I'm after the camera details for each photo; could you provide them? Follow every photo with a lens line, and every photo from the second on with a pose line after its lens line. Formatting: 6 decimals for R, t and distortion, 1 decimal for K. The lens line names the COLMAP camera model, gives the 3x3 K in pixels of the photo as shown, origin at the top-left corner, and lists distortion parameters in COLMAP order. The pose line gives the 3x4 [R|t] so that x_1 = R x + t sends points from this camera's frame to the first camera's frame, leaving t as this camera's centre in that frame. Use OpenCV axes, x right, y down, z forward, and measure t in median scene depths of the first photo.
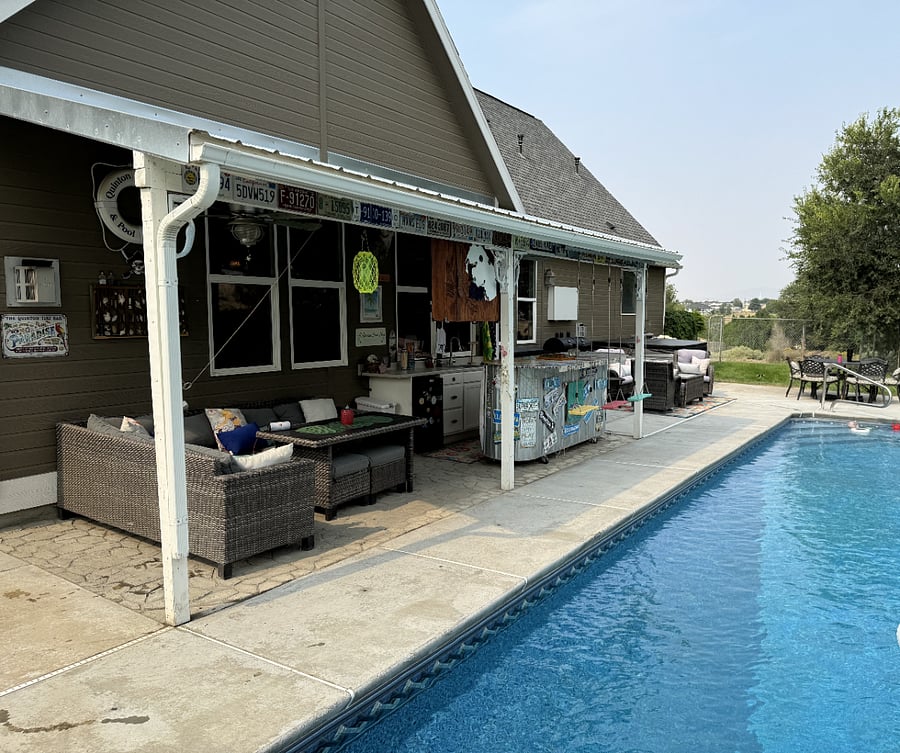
lens RADIAL K [[684.8, 0, 450.0], [0, 684.8, 376.5], [0, 0, 1]] dist [-0.007968, 0.002545]
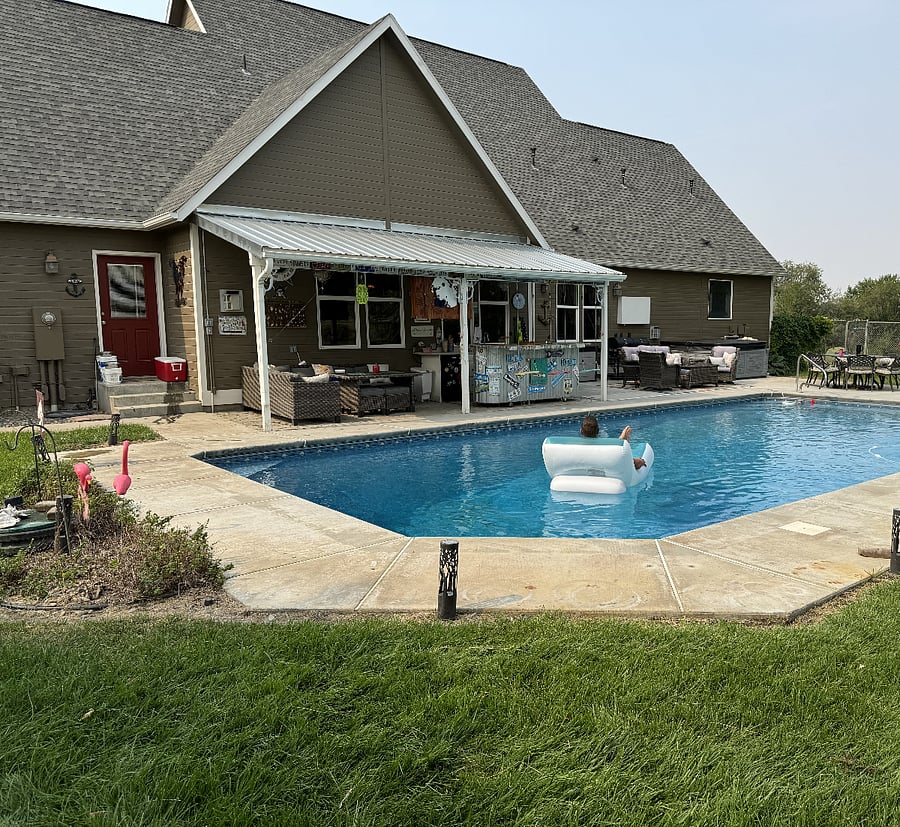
lens RADIAL K [[697.4, 0, 450.0], [0, 697.4, 413.5], [0, 0, 1]] dist [0.077585, 0.001854]
pose [[0.945254, 0.034798, -0.324476, 0.580244], [-0.024507, 0.999060, 0.035748, 0.091243], [0.325415, -0.025839, 0.945218, -0.667972]]
